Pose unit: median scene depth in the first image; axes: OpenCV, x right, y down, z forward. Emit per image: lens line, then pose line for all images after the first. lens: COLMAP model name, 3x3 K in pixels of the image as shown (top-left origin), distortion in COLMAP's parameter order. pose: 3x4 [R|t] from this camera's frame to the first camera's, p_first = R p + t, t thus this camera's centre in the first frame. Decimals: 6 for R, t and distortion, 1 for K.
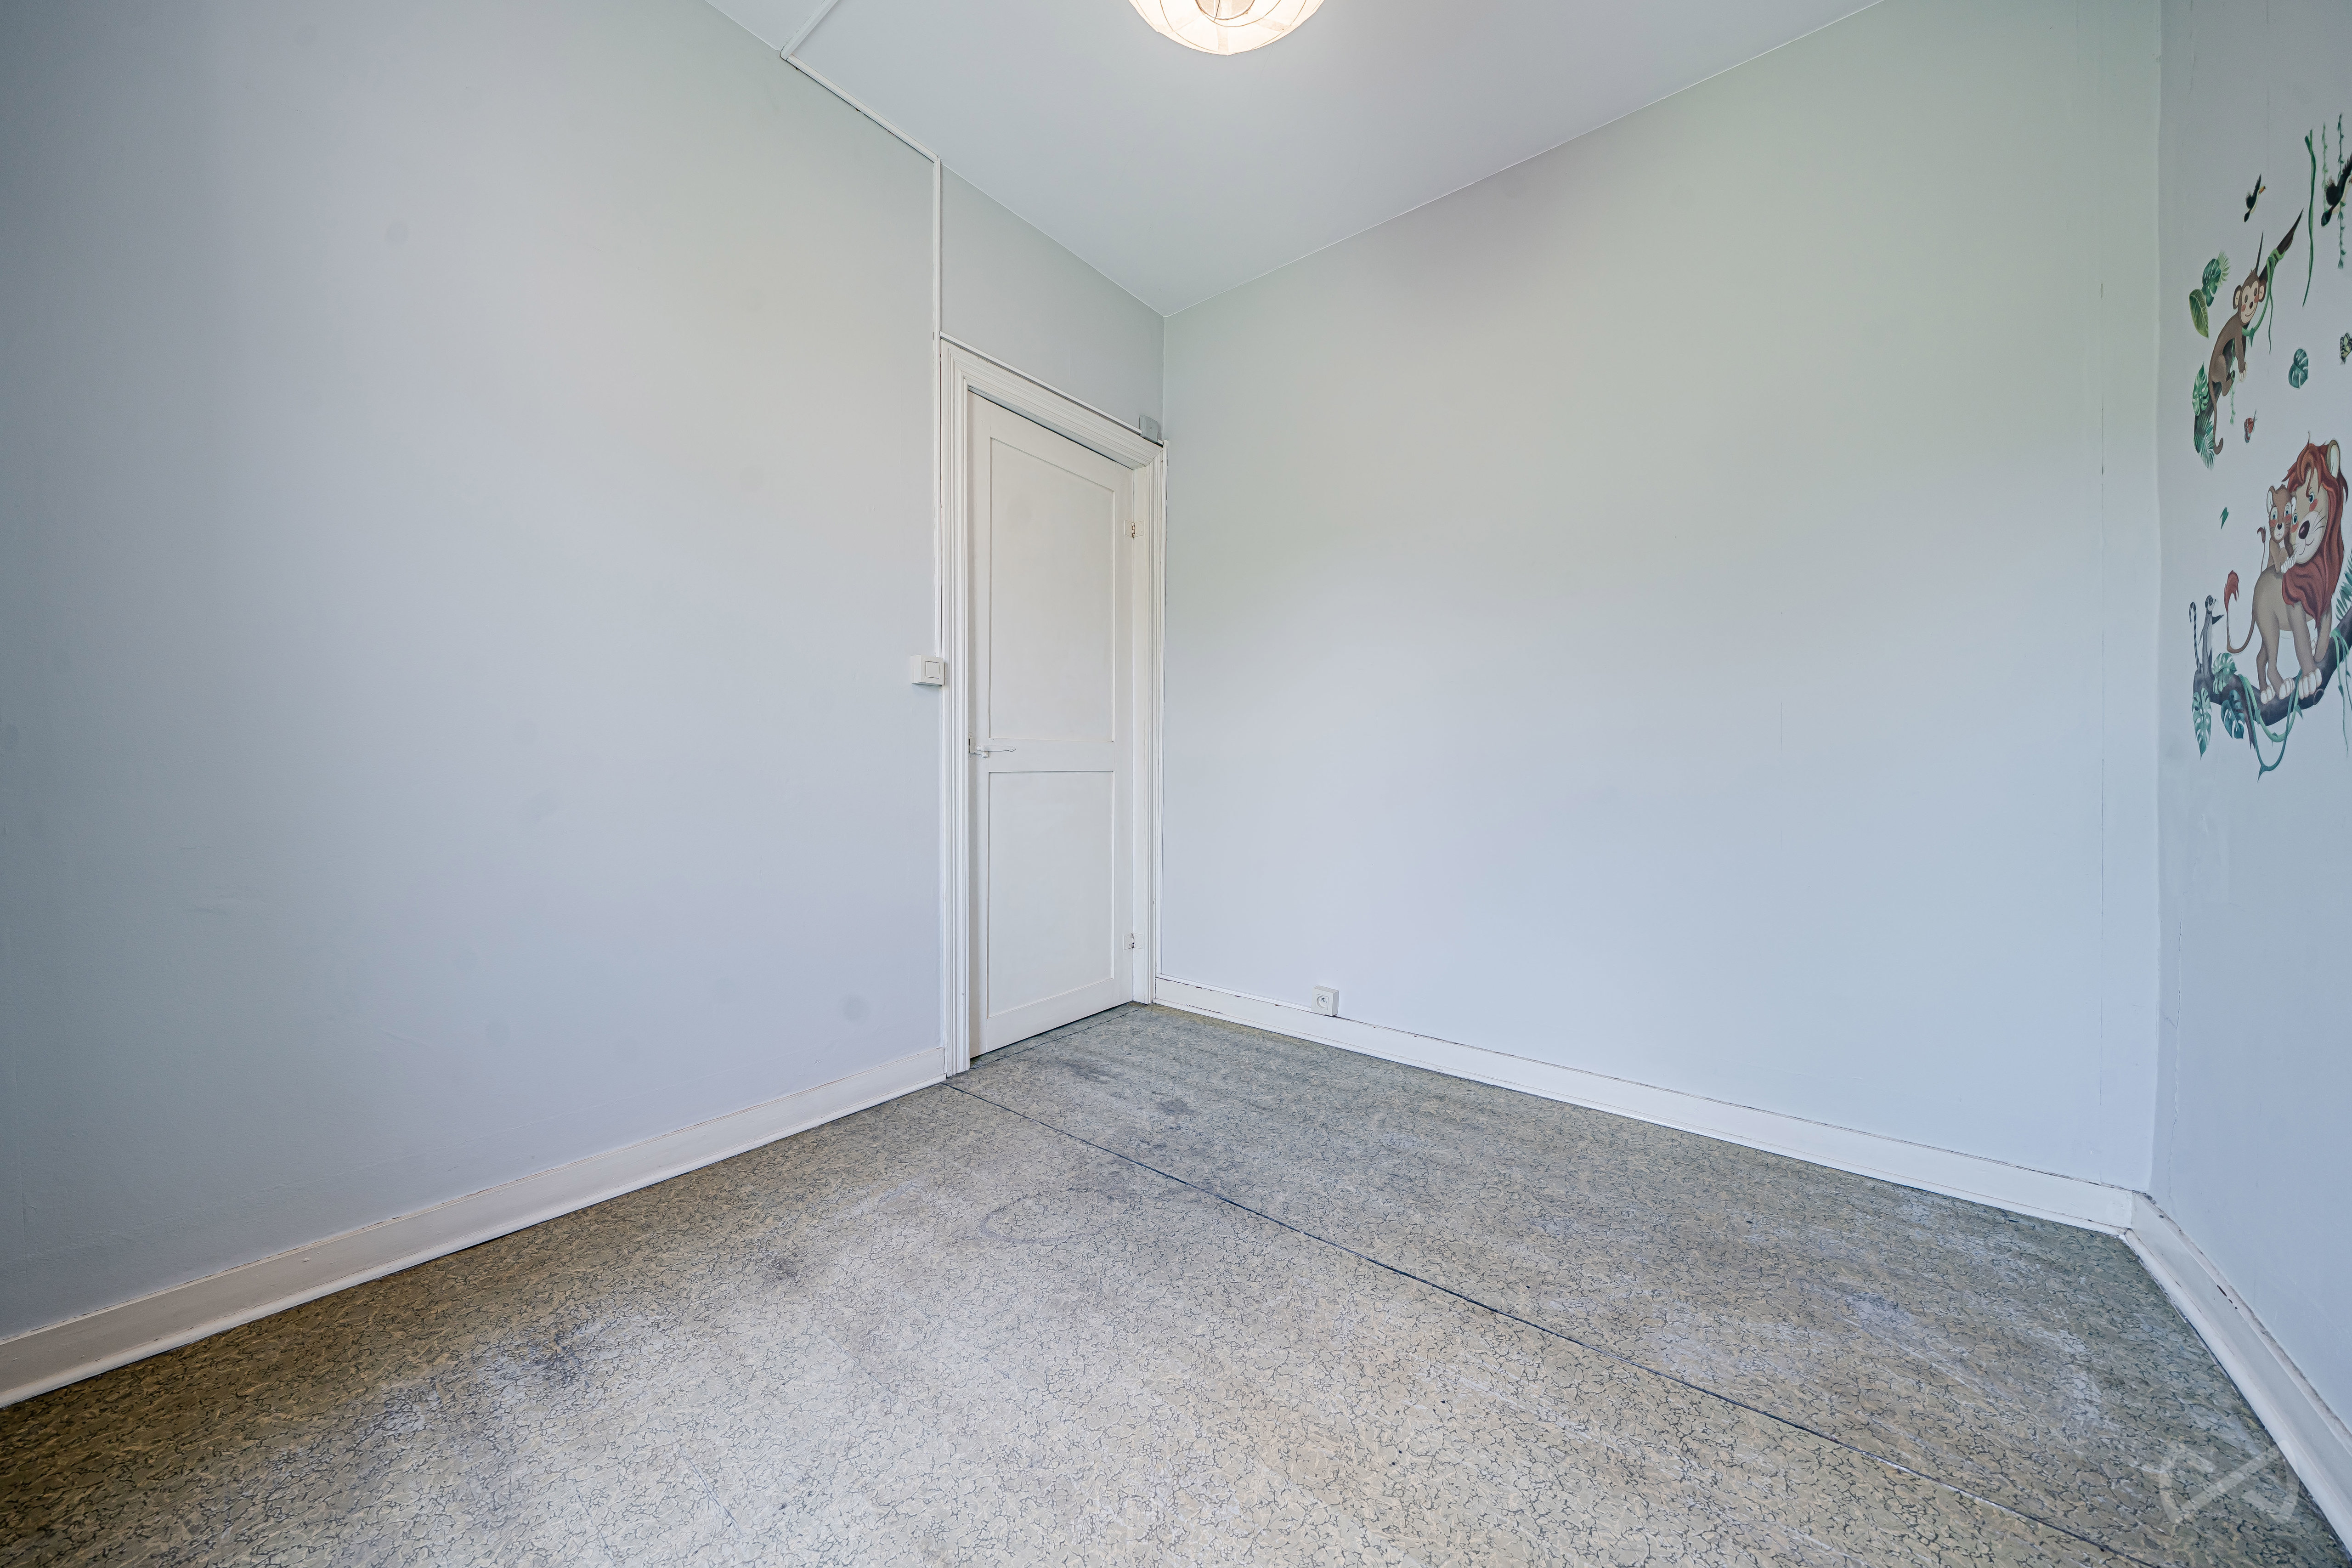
lens RADIAL K [[797.9, 0, 1174.6], [0, 797.9, 792.6], [0, 0, 1]] dist [-0.000031, -0.000347]
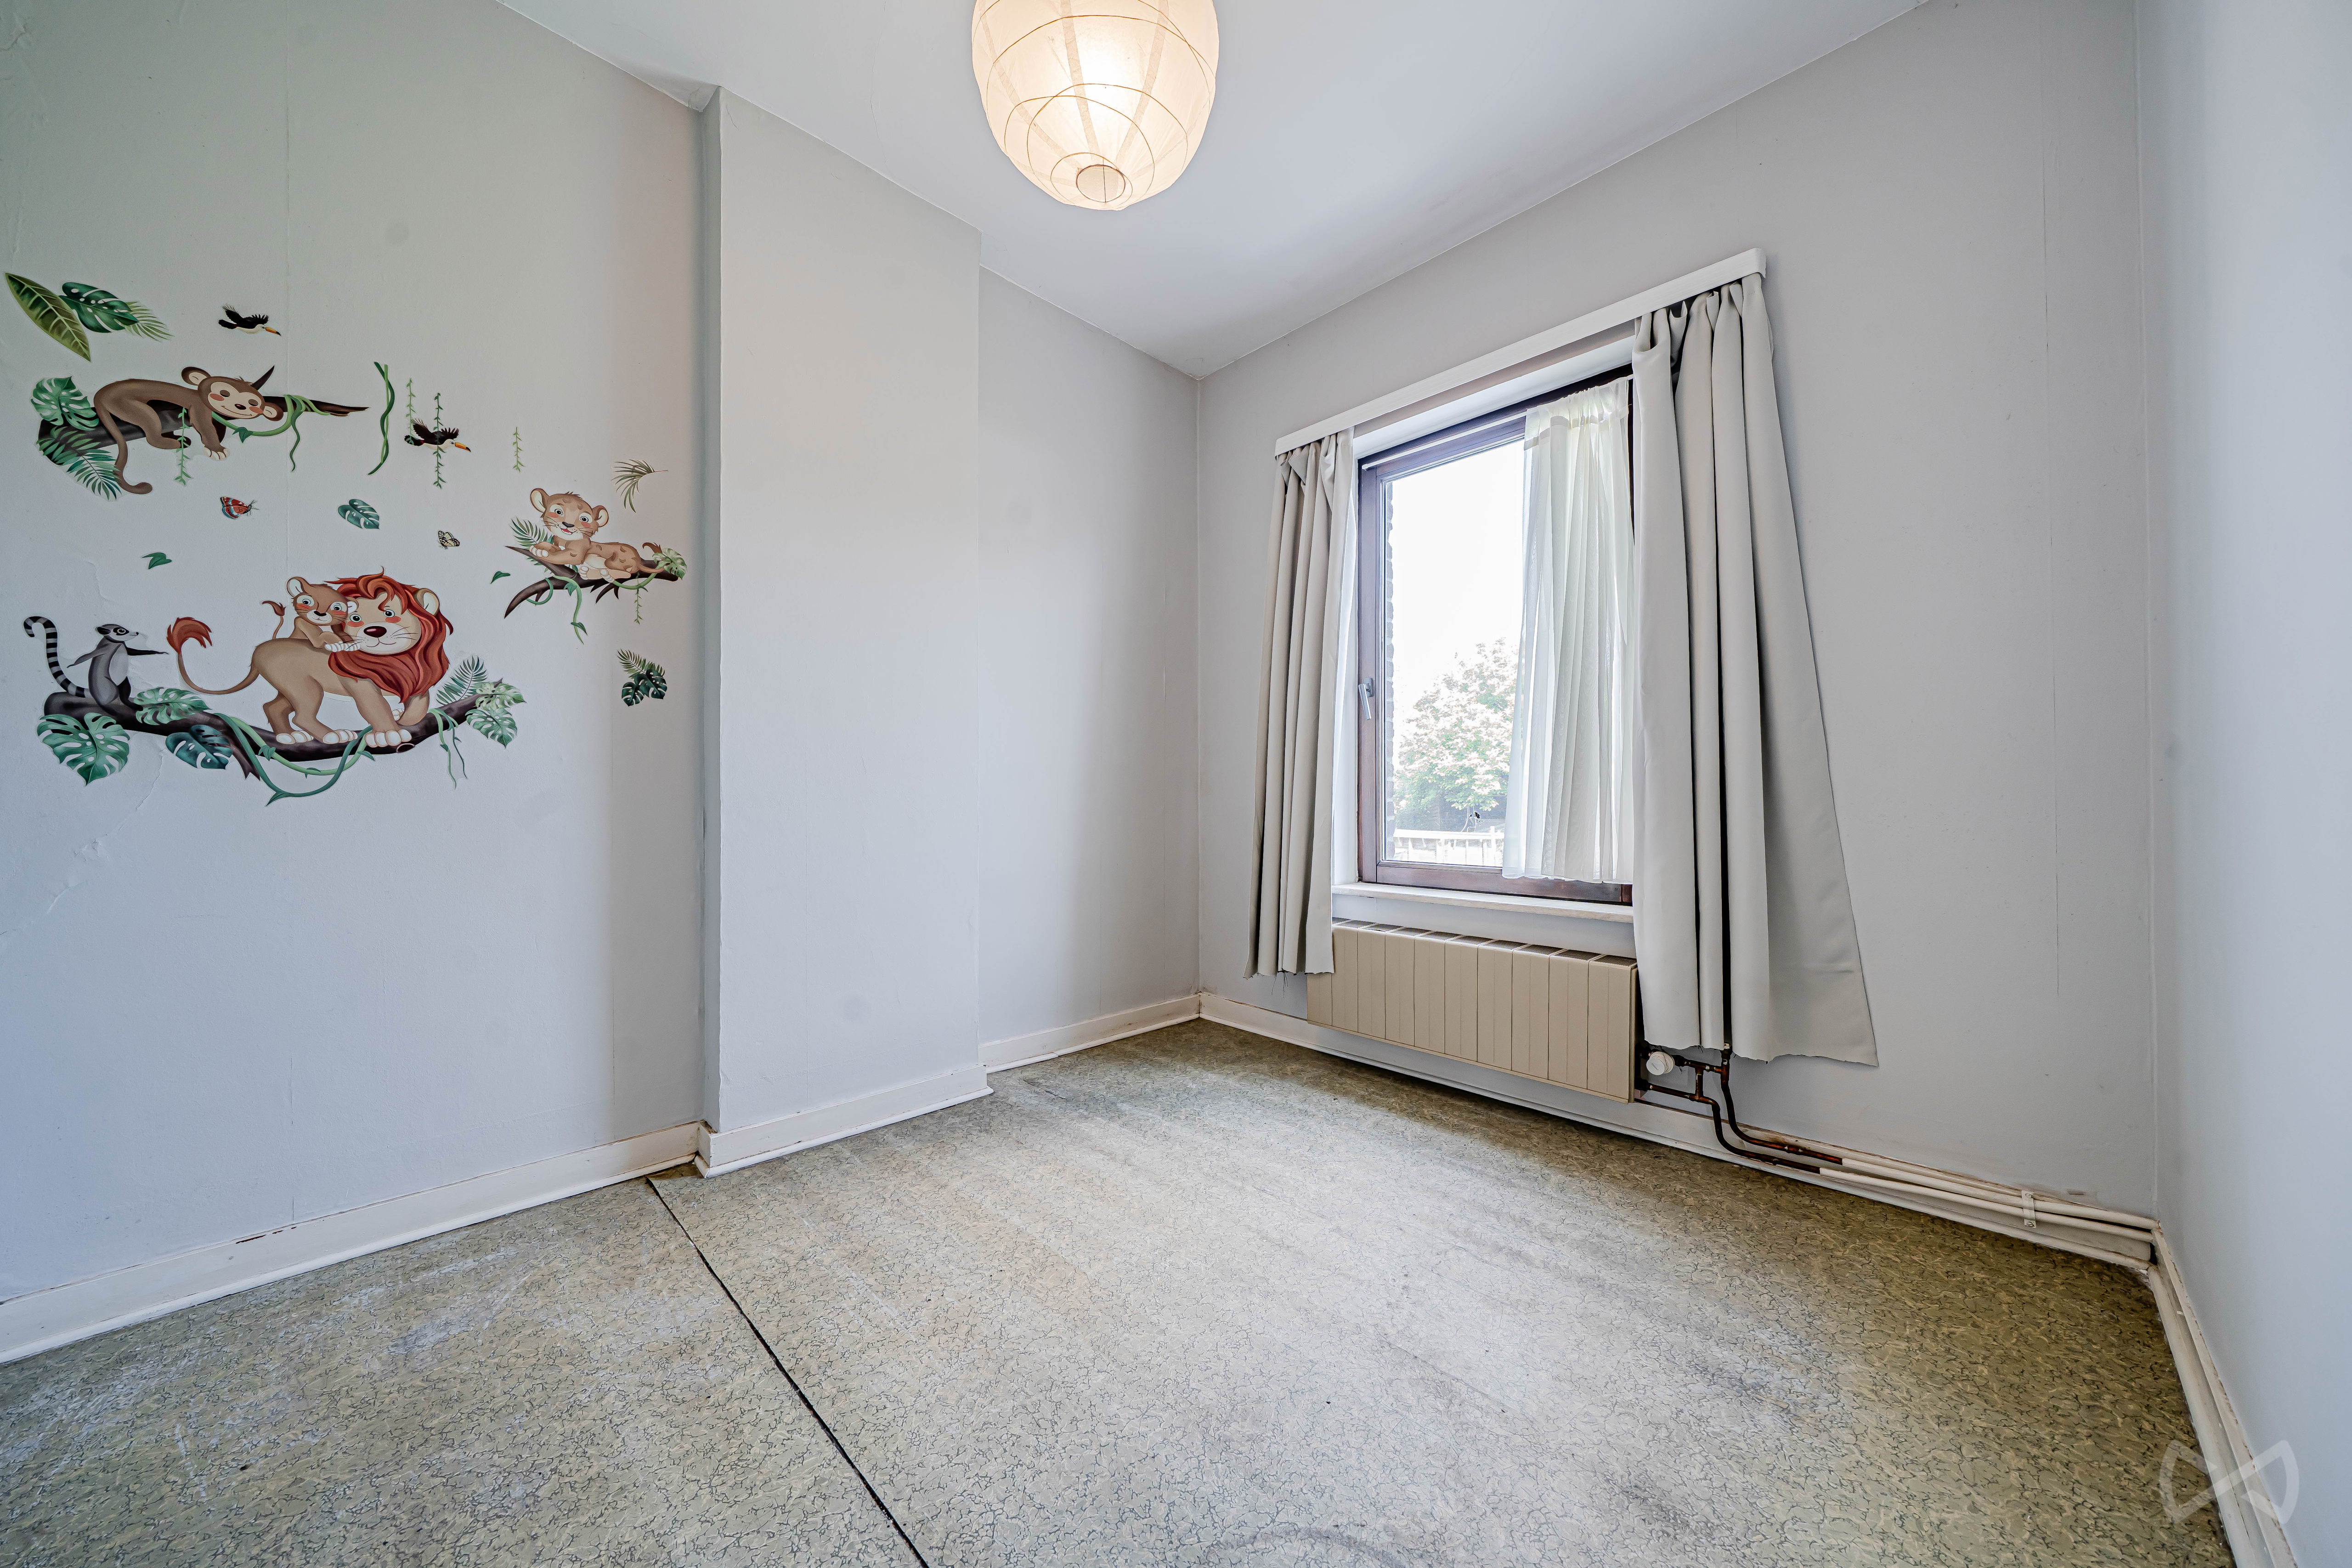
lens RADIAL K [[797.9, 0, 1174.6], [0, 797.9, 792.6], [0, 0, 1]] dist [-0.000031, -0.000347]
pose [[-0.993563, -0.000225, 0.113281, -0.165106], [0.002117, 0.999786, 0.020557, -0.052405], [-0.113261, 0.020665, -0.993350, 1.917573]]
